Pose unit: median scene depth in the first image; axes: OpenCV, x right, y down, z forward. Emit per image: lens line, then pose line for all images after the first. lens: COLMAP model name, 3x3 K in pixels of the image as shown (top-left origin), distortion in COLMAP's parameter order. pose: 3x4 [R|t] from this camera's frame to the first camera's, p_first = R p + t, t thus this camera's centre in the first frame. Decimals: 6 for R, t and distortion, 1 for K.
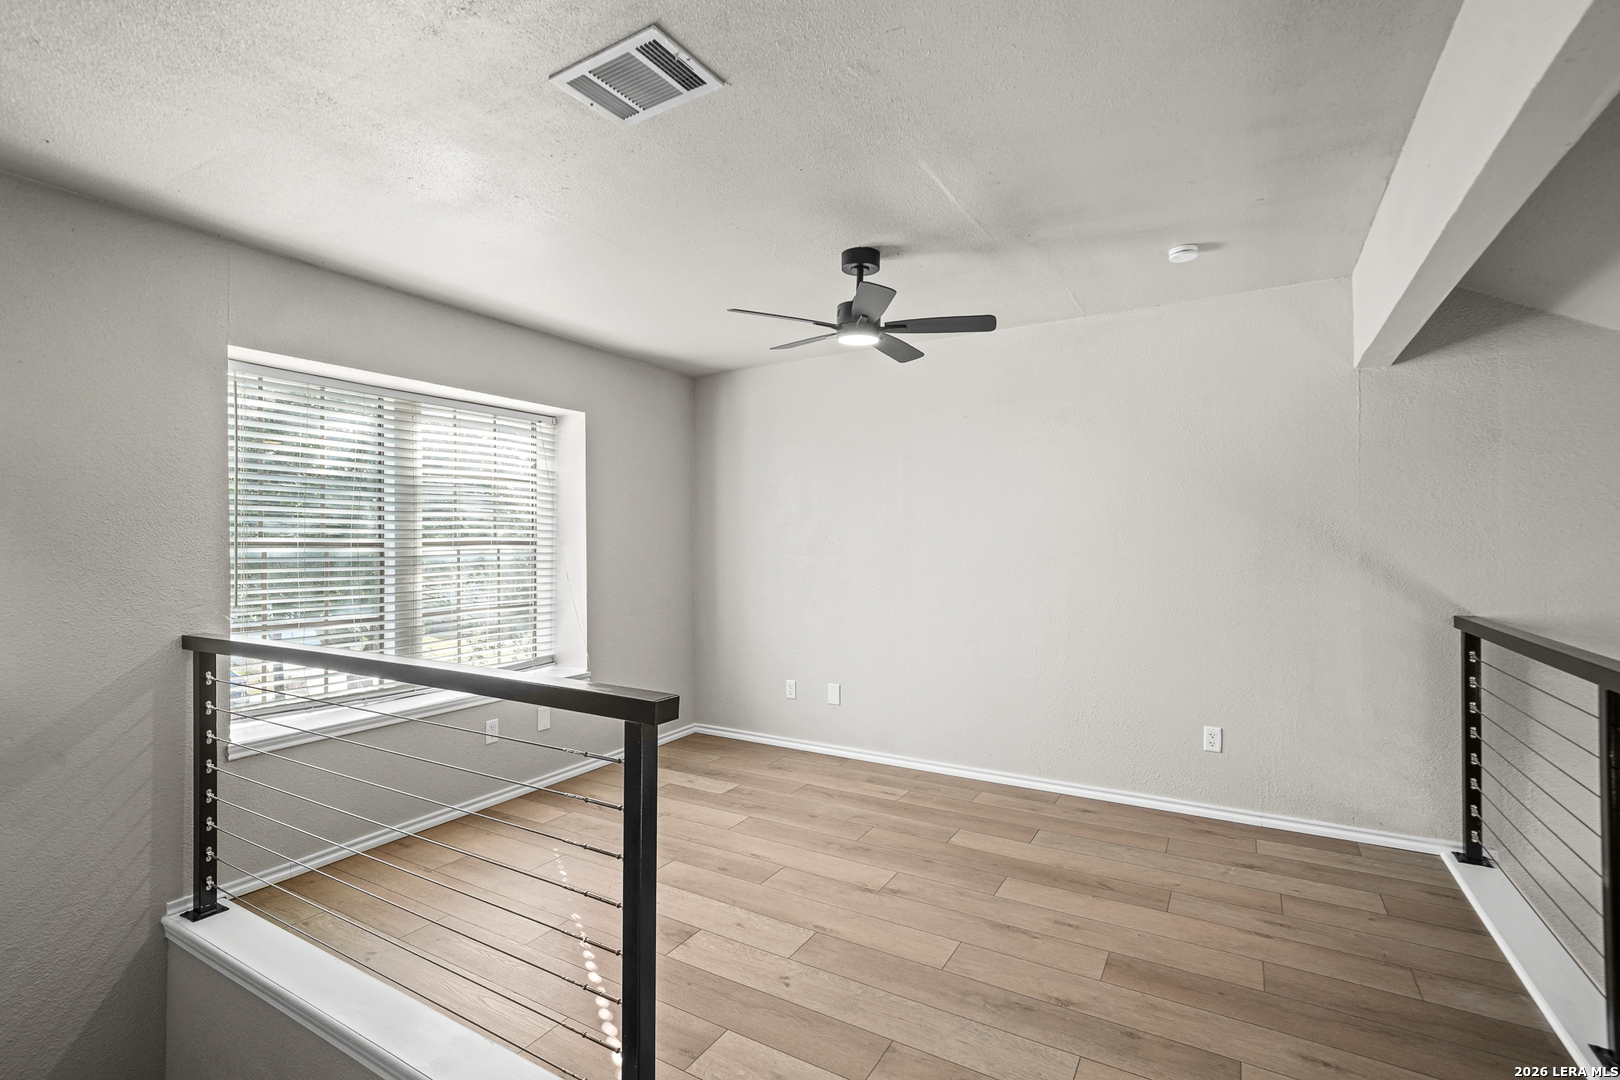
lens RADIAL K [[728.2, 0, 809.1], [0, 728.2, 531.2], [0, 0, 1]] dist [-0.000539, -0.000122]
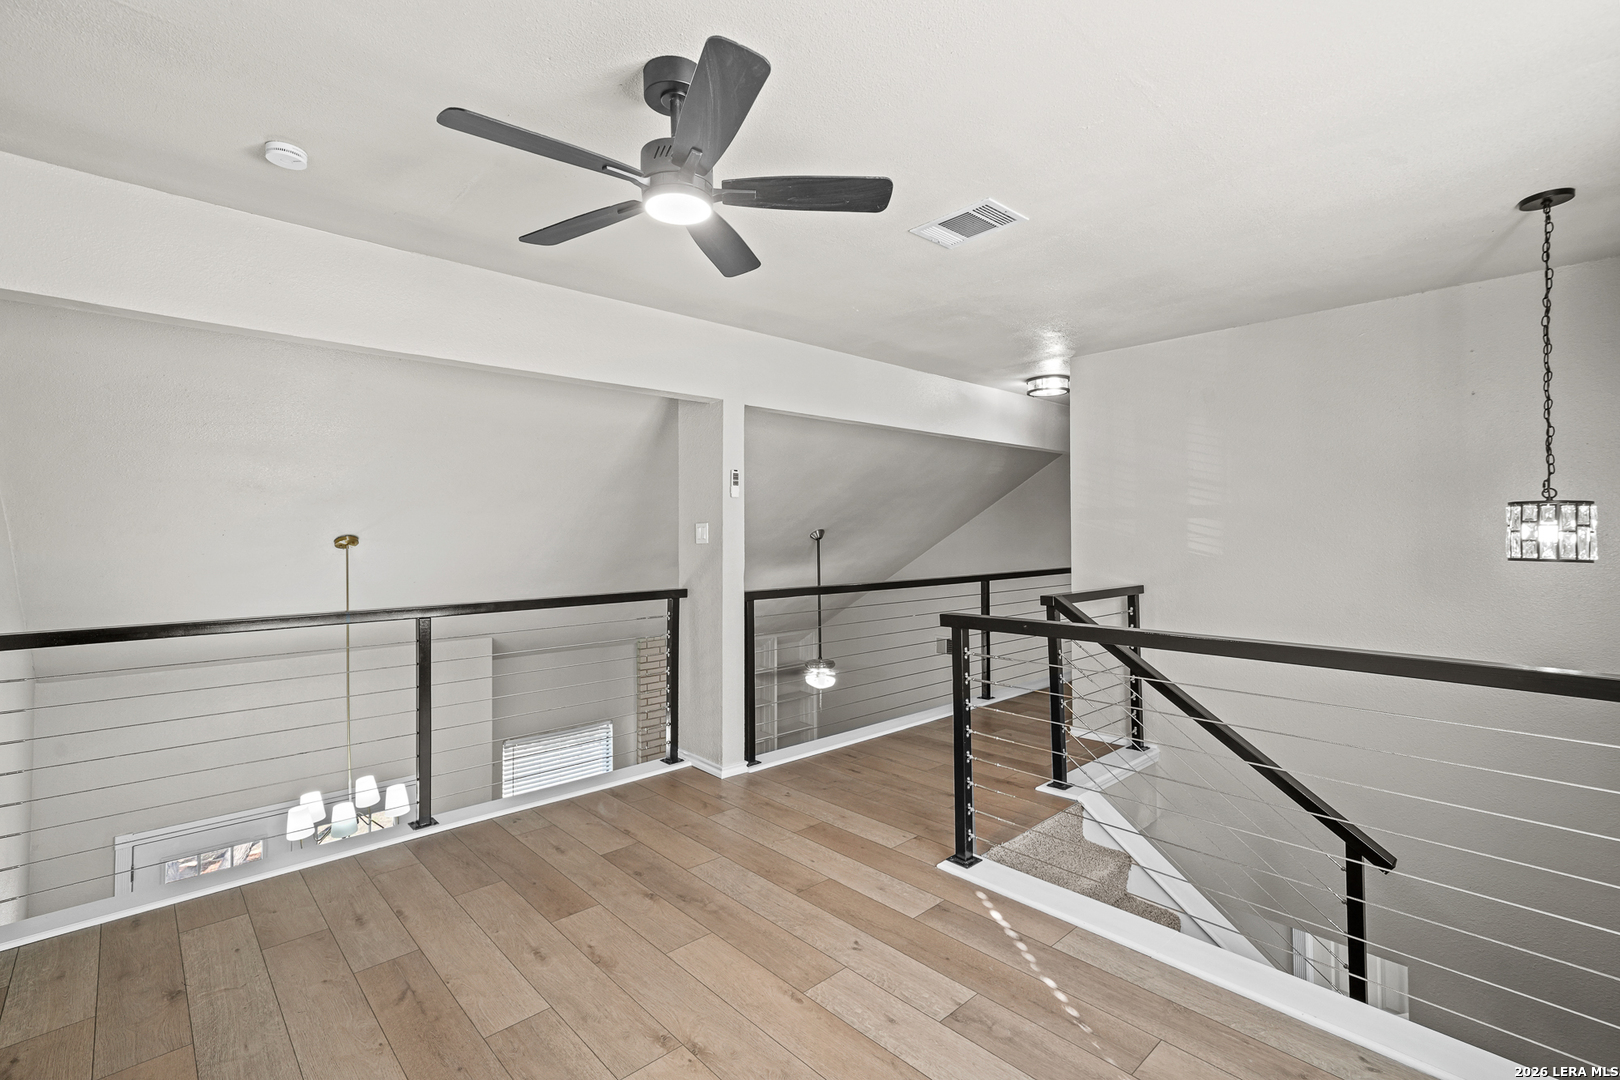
lens RADIAL K [[728.2, 0, 809.1], [0, 728.2, 531.2], [0, 0, 1]] dist [-0.000539, -0.000122]
pose [[-0.958575, 0.010838, 0.284634, -0.243902], [0.006234, 0.999835, -0.017078, 0.023754], [-0.284772, -0.014596, -0.958484, 1.814444]]
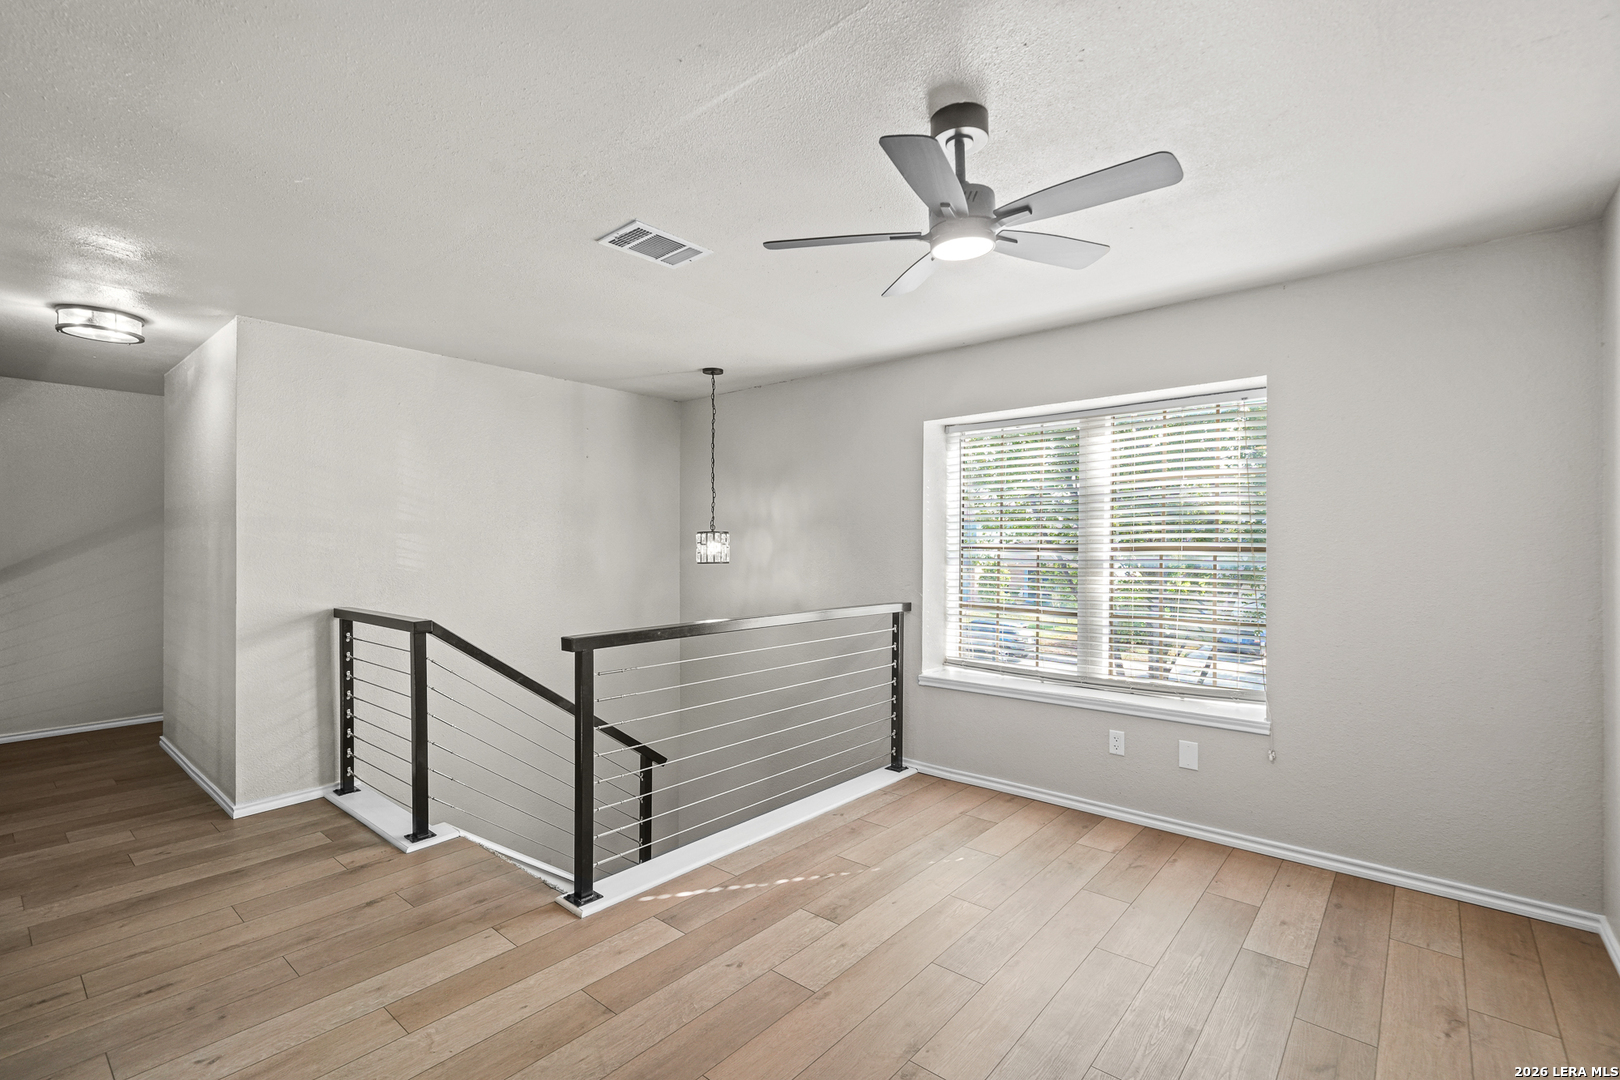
lens RADIAL K [[725.8, 0, 816.1], [0, 725.8, 559.4], [0, 0, 1]] dist [0.013479, 0.000011]
pose [[-0.168624, 0.023691, -0.985396, 0.865696], [0.012937, 0.999678, 0.021820, 0.005893], [0.985596, -0.009069, -0.168876, 1.149389]]
